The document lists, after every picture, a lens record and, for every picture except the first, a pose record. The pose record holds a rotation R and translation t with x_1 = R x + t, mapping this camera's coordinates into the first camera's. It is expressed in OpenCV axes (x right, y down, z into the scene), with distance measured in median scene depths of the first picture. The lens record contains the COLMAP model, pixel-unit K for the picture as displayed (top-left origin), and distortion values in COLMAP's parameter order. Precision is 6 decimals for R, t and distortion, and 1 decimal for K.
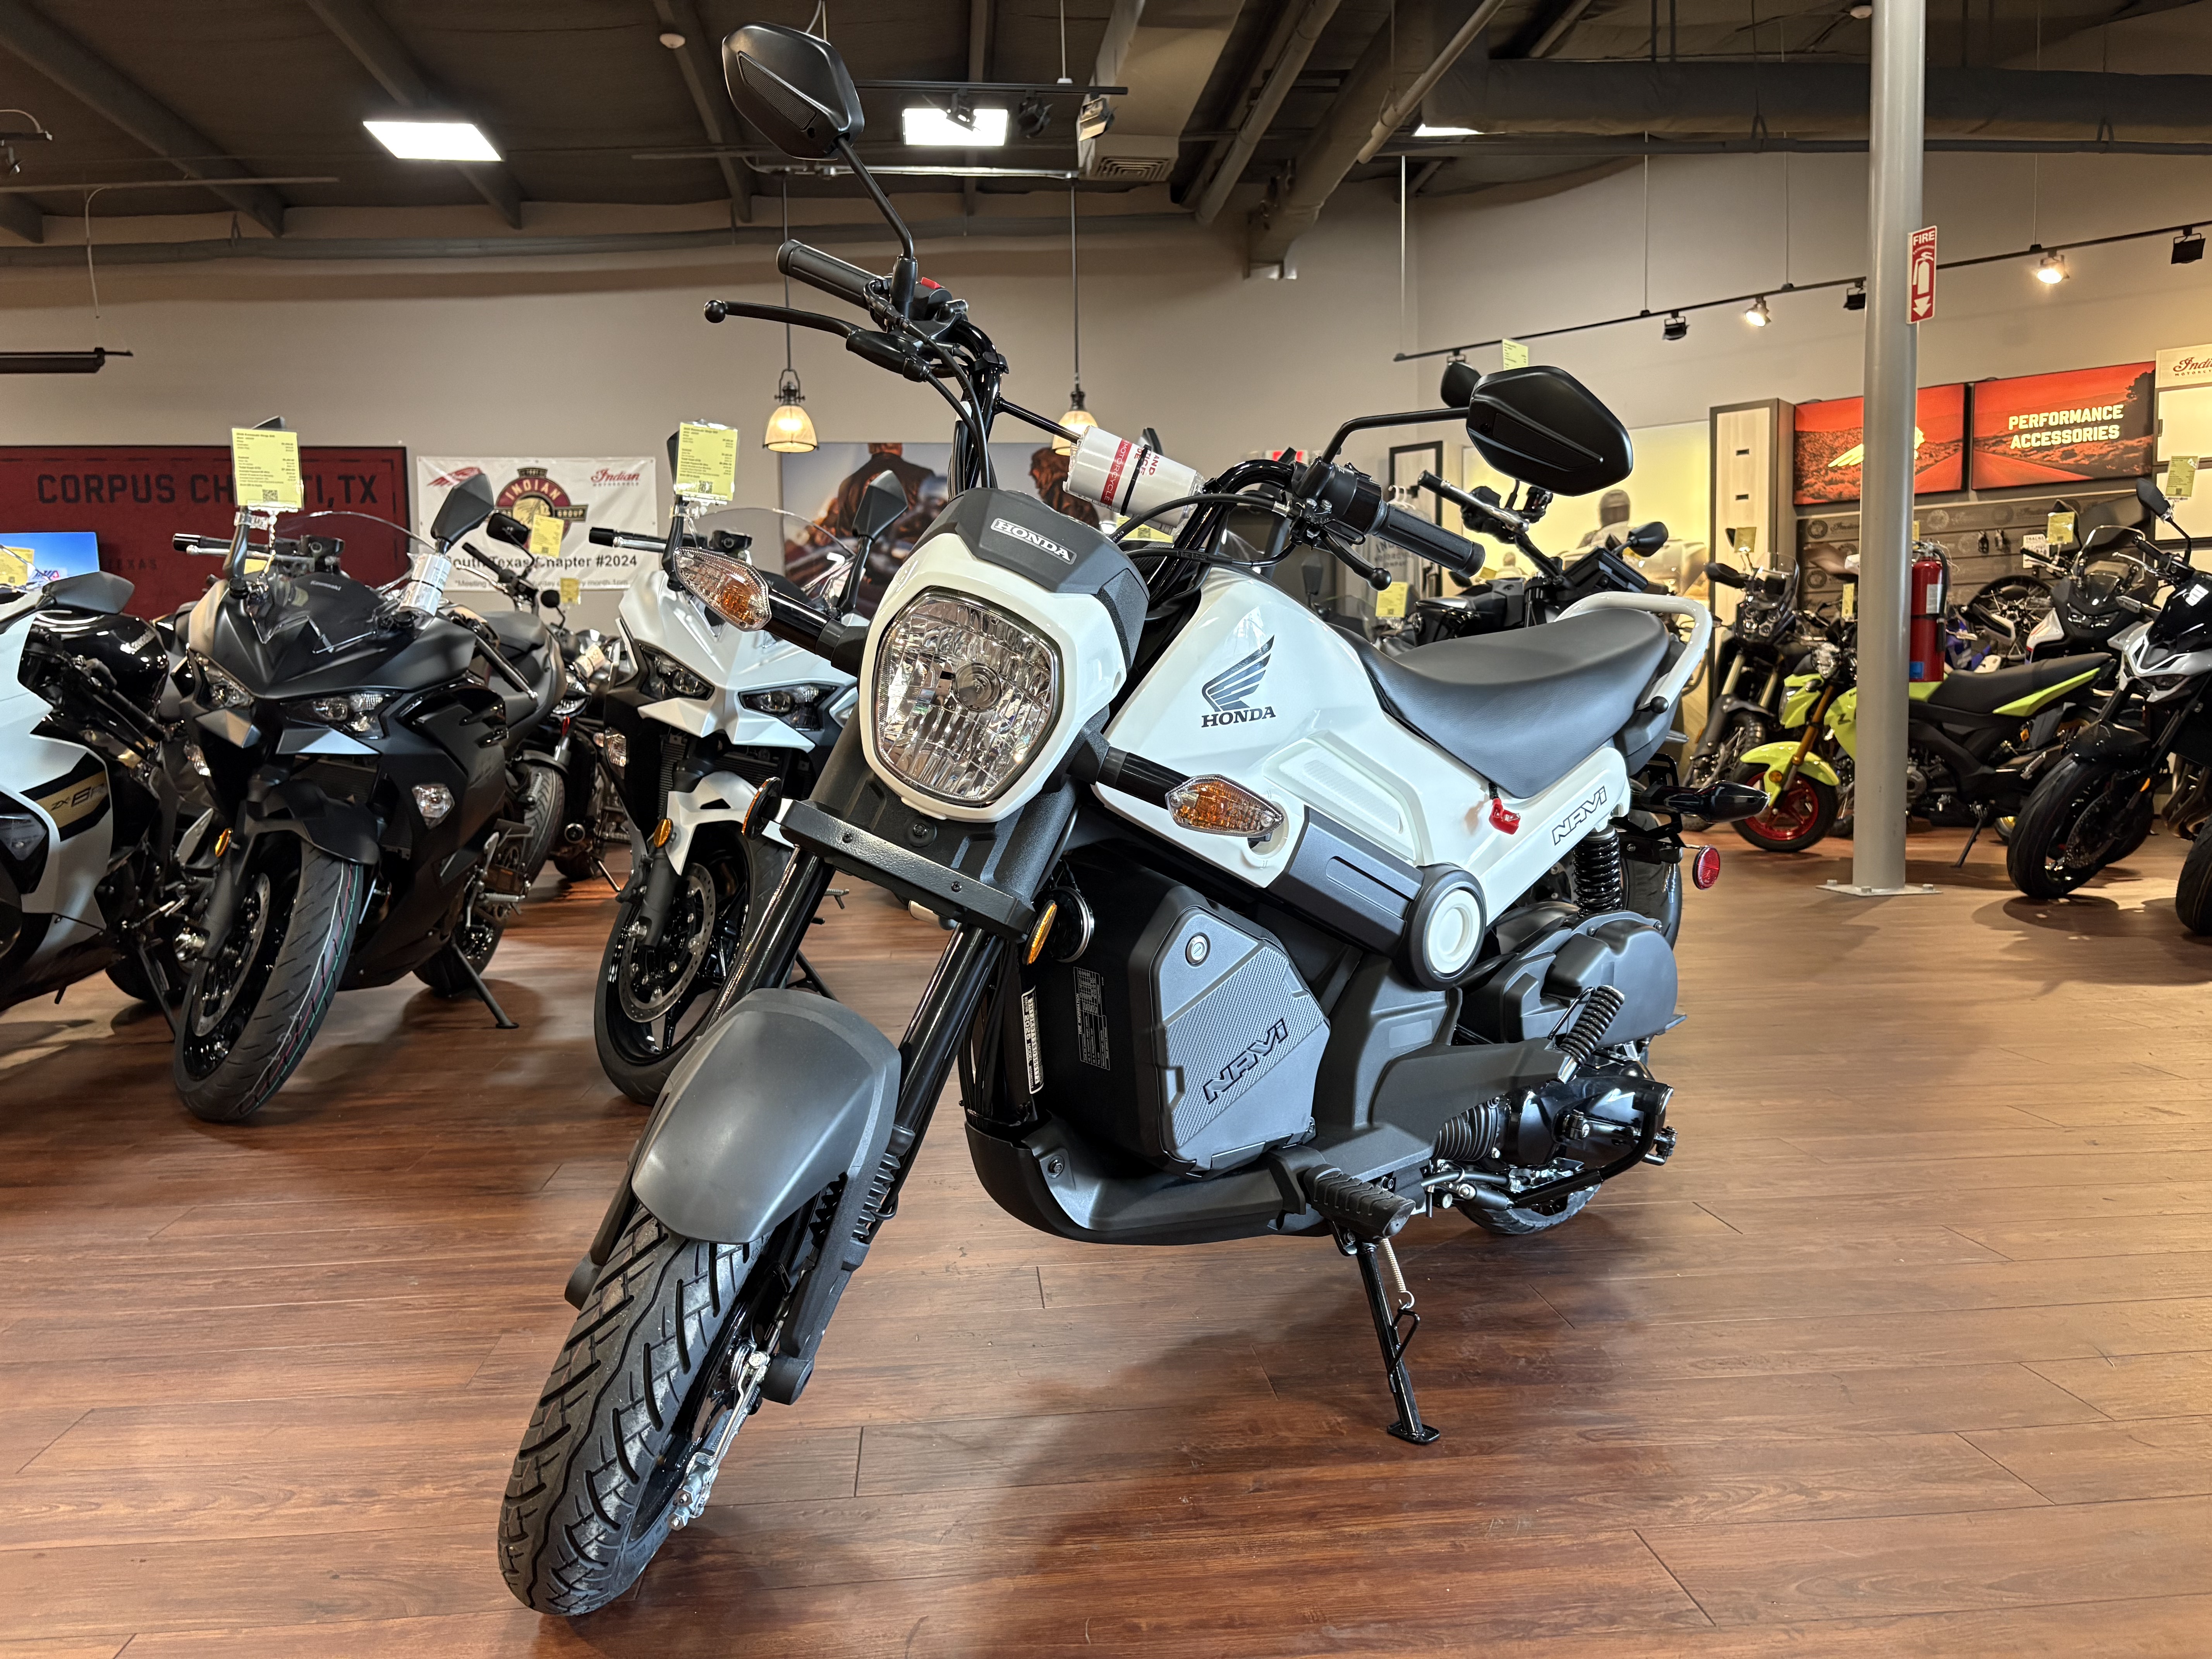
lens RADIAL K [[1650.0, 0, 1106.0], [0, 1650.0, 829.5], [0, 0, 1]] dist [0.037578, -0.057101]
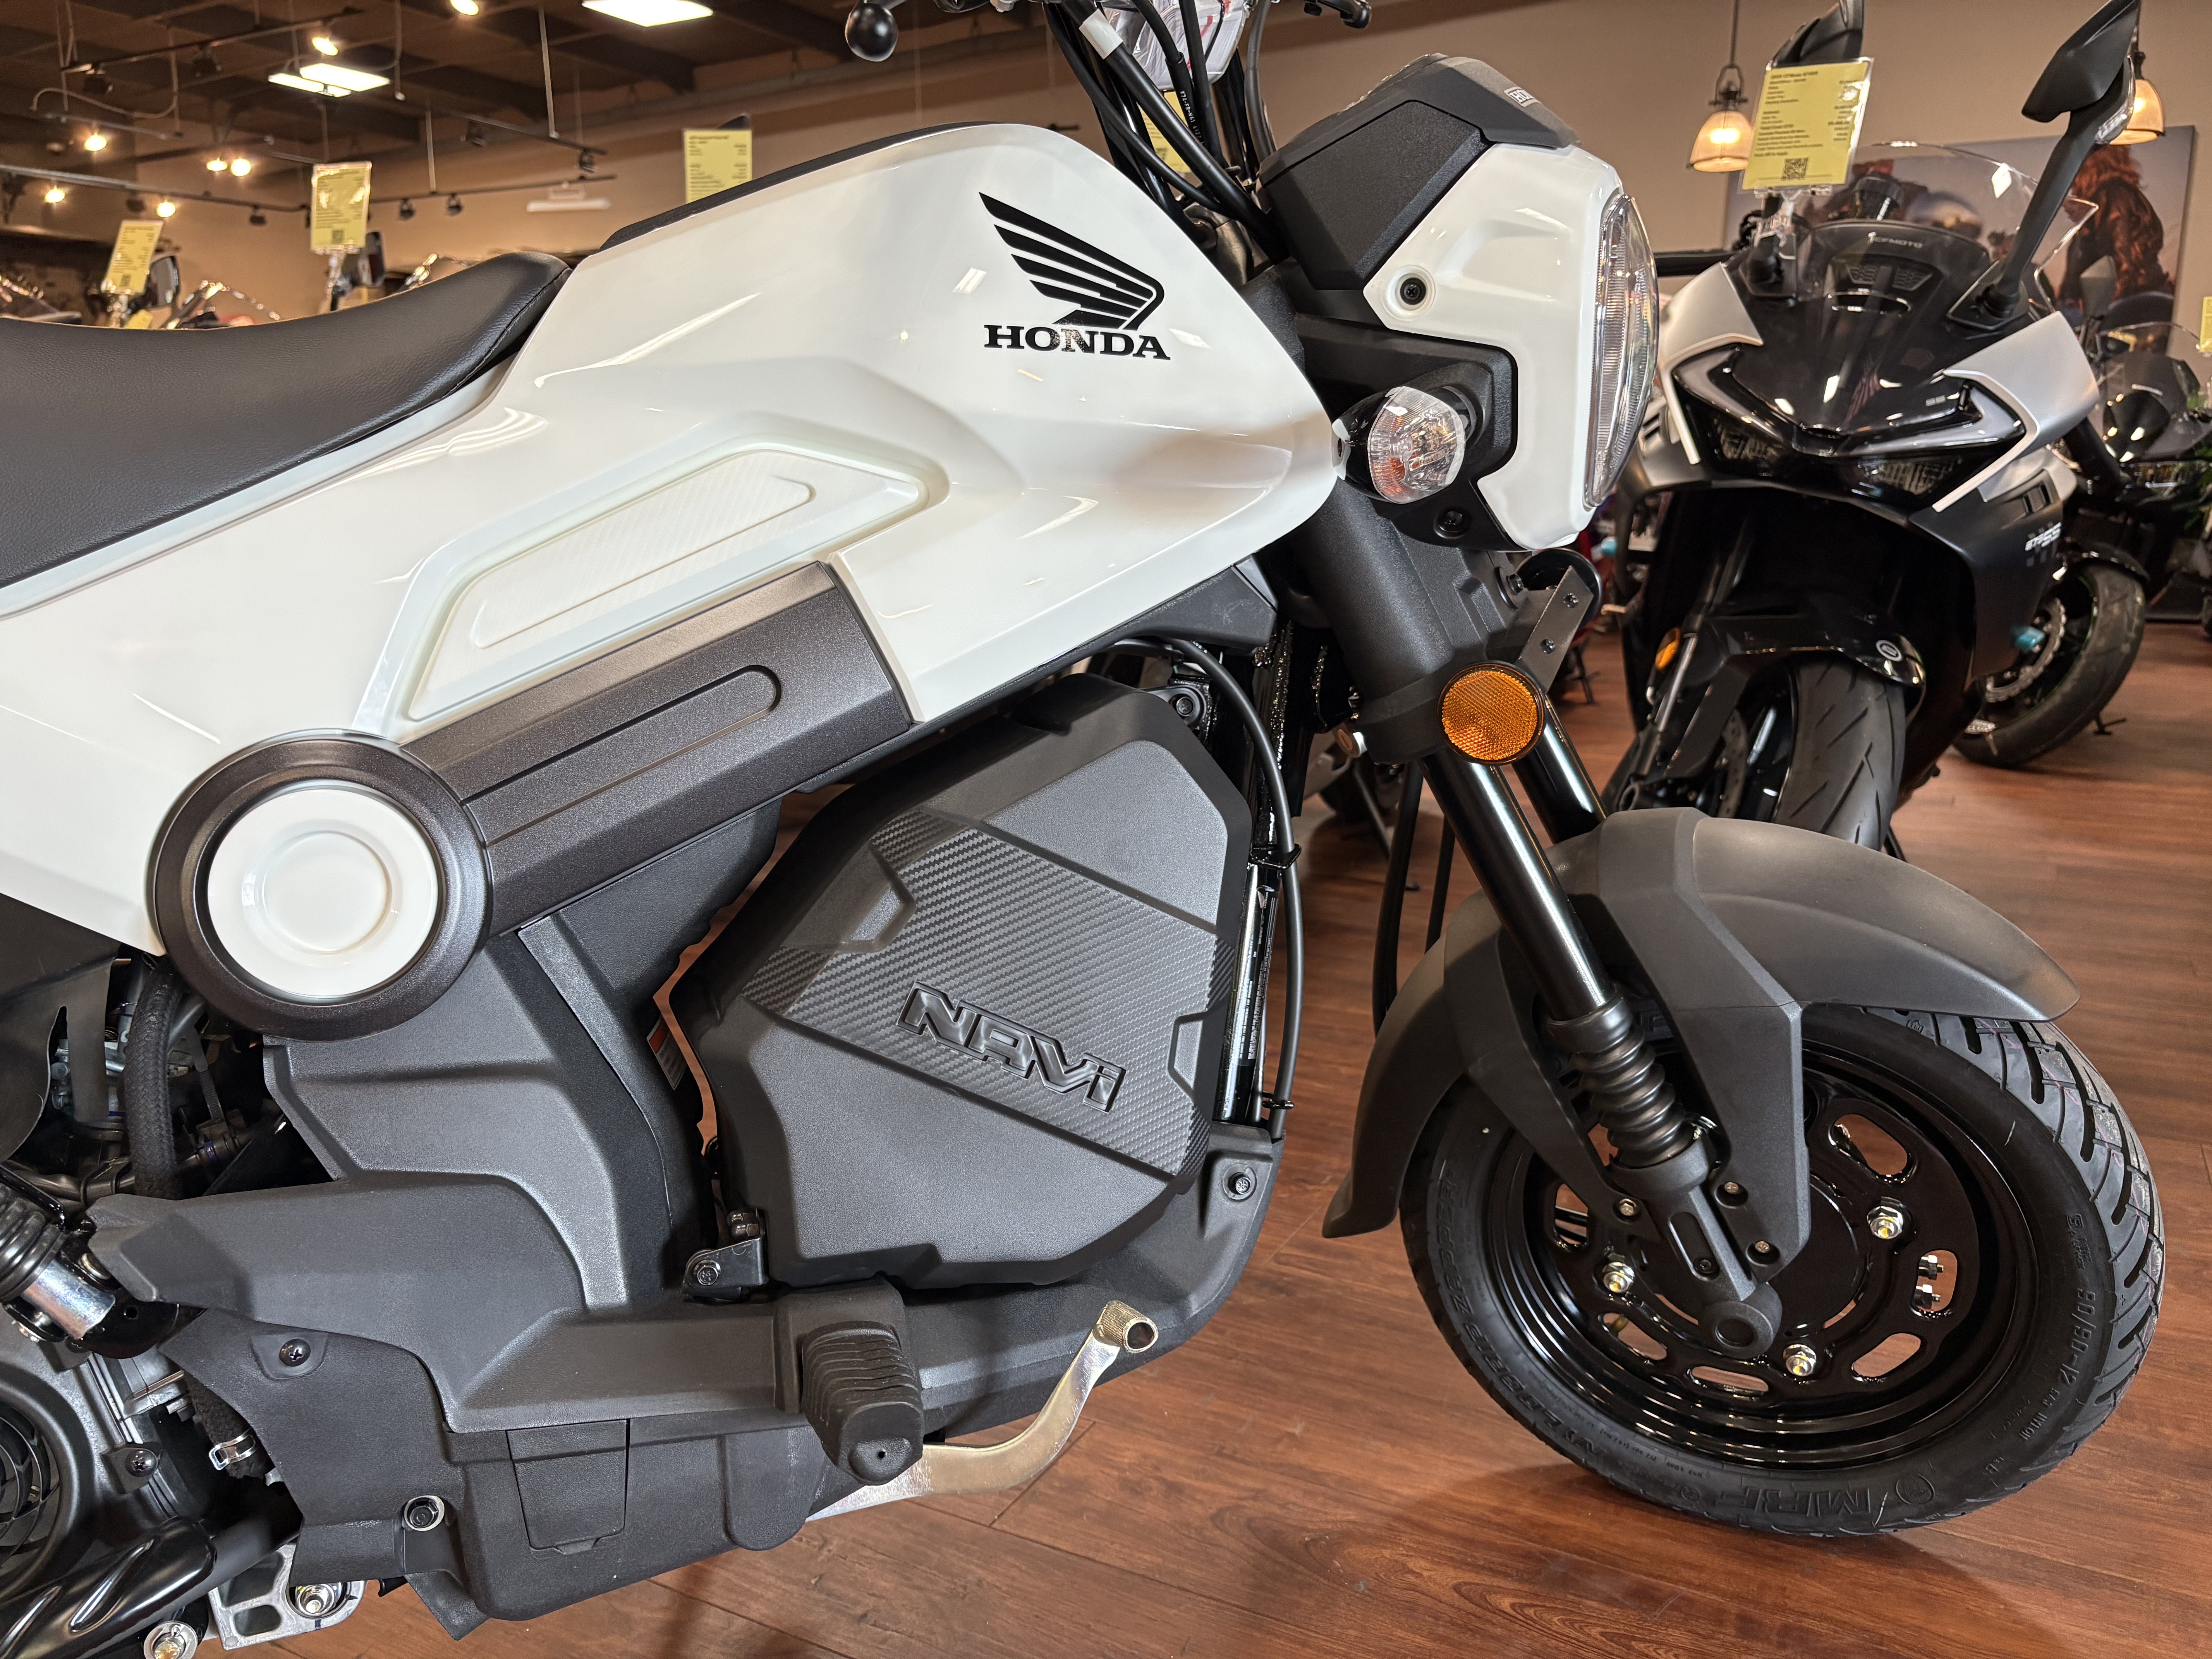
lens RADIAL K [[1650.0, 0, 1106.0], [0, 1650.0, 829.5], [0, 0, 1]] dist [0.037578, -0.057101]
pose [[0.826839, 0.131235, -0.546914, 0.053491], [-0.058968, 0.987265, 0.147750, -0.006559], [0.559339, -0.089915, 0.824048, 0.112626]]
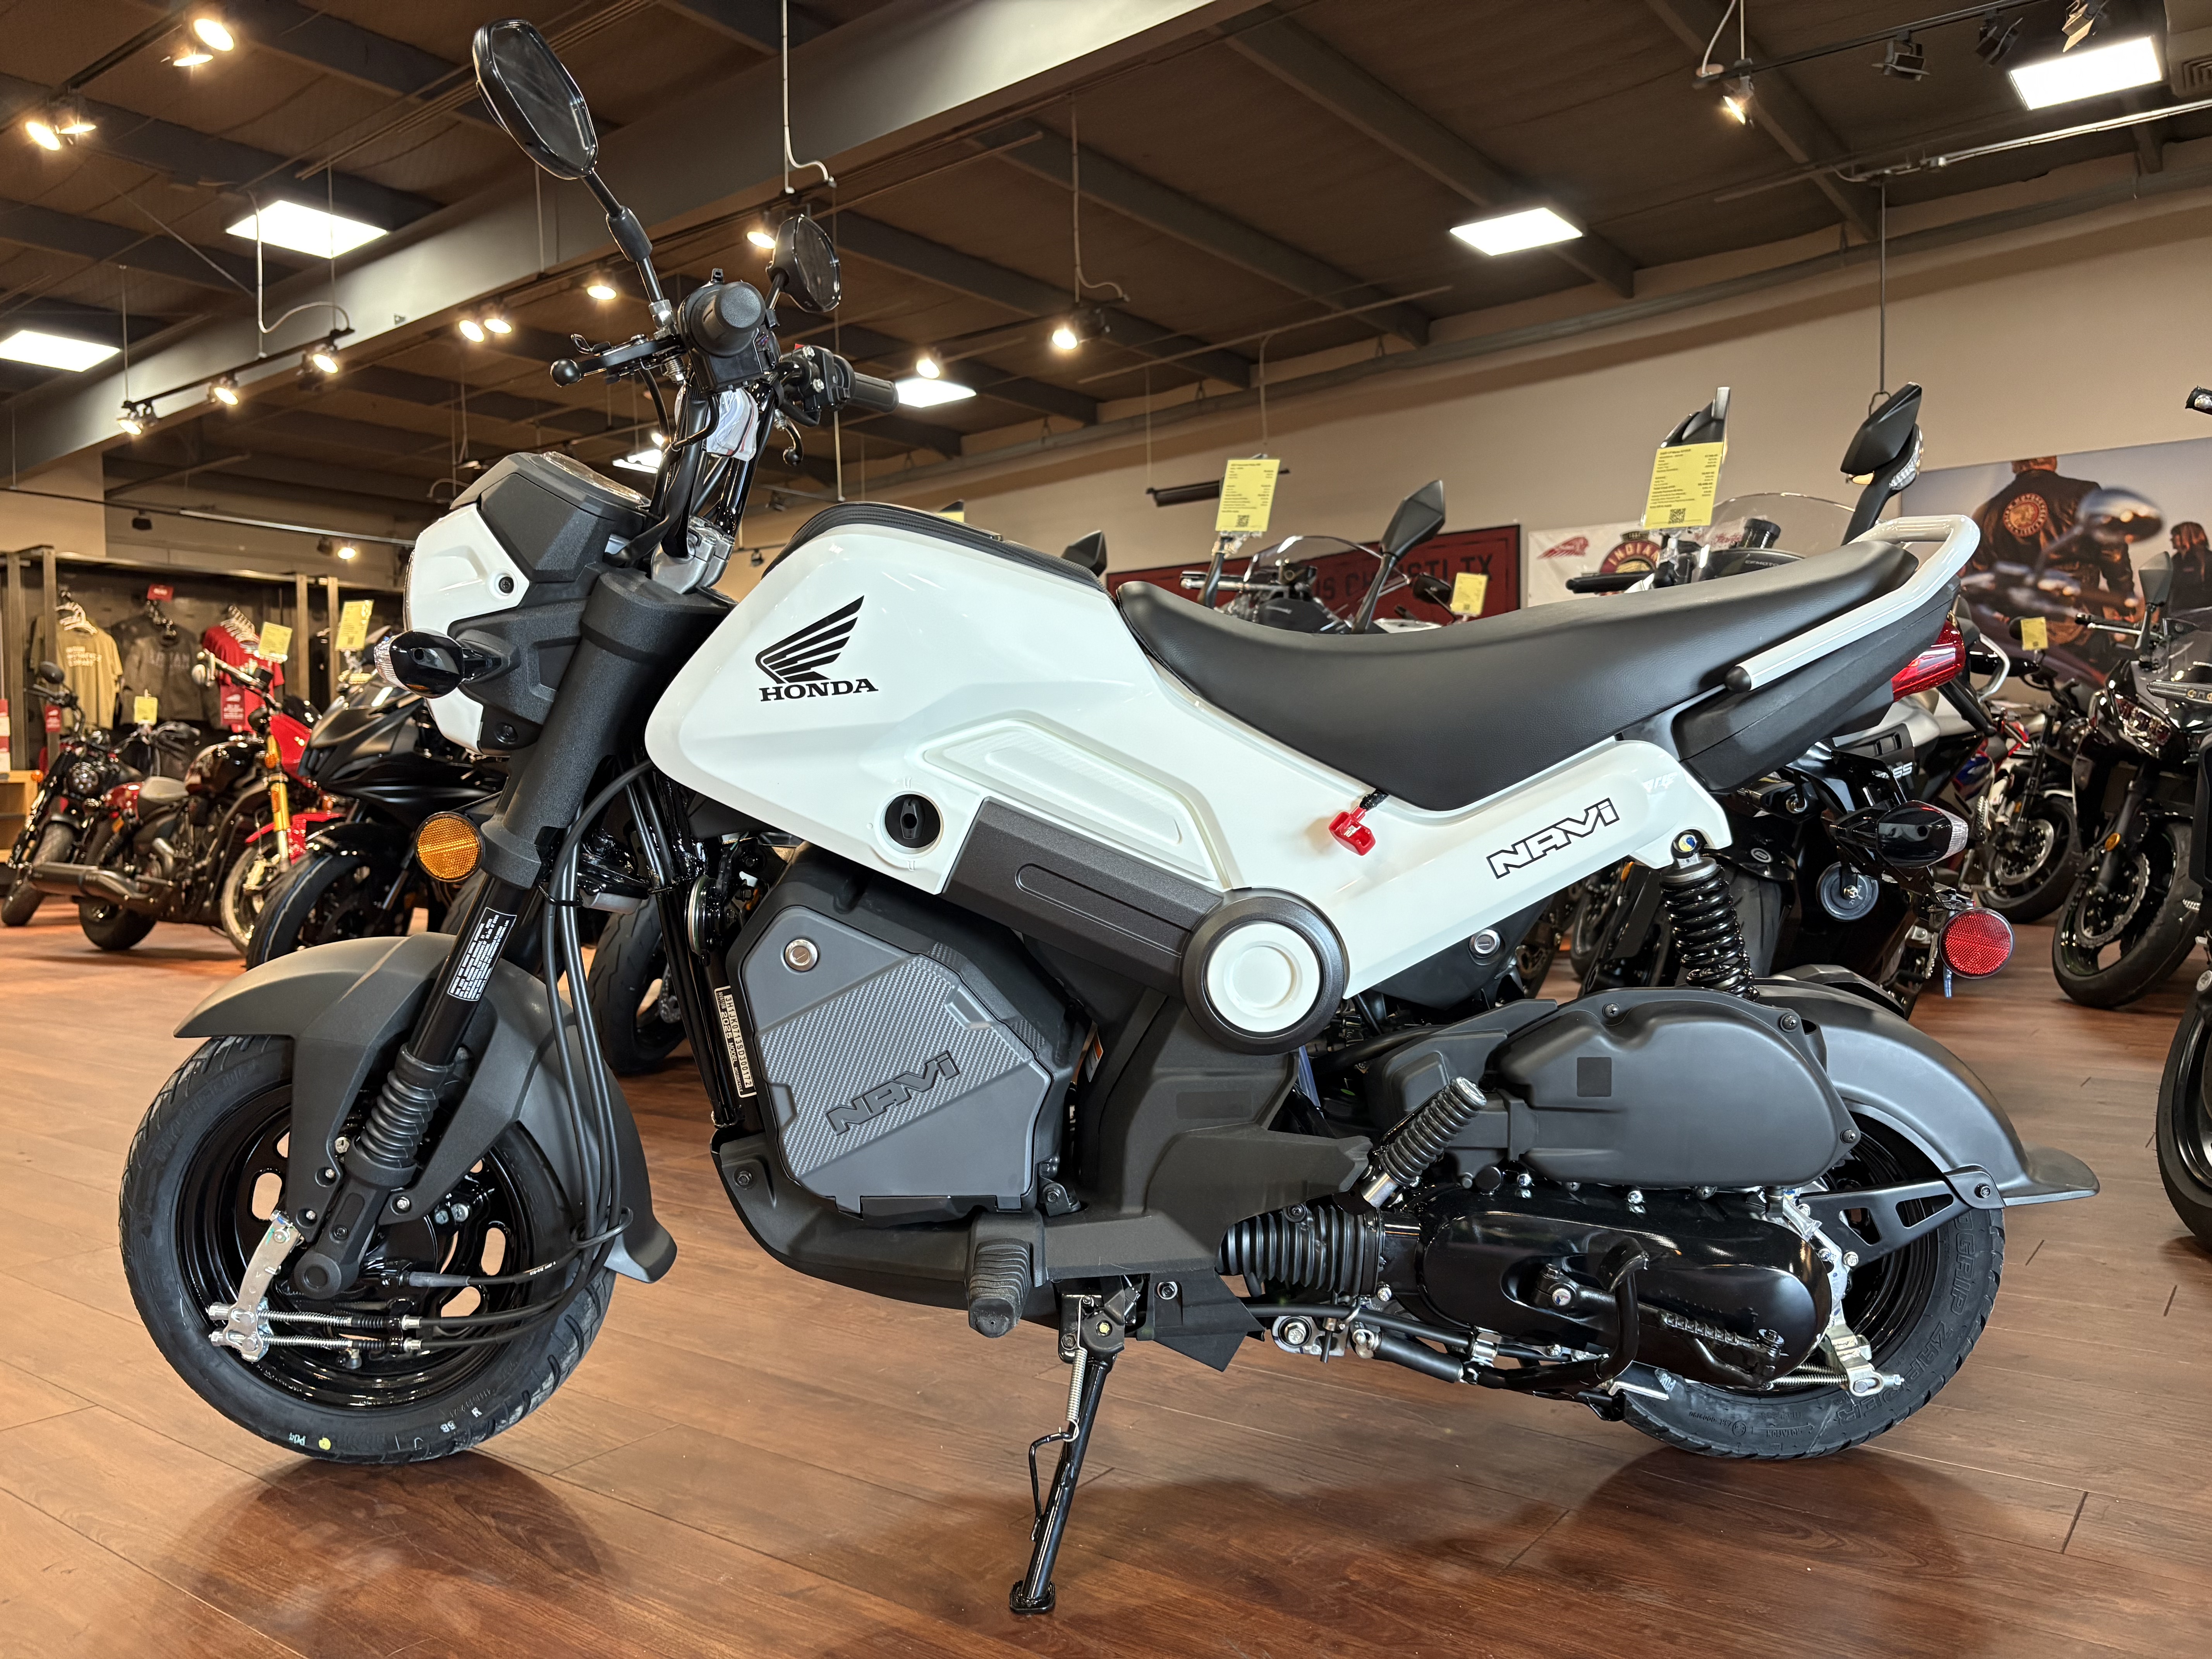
lens RADIAL K [[1650.0, 0, 1106.0], [0, 1650.0, 829.5], [0, 0, 1]] dist [0.037578, -0.057101]
pose [[0.732562, 0.018416, -0.680451, 0.117461], [-0.048985, 0.998468, -0.025713, 0.003079], [0.678935, 0.052168, 0.732342, 0.068756]]
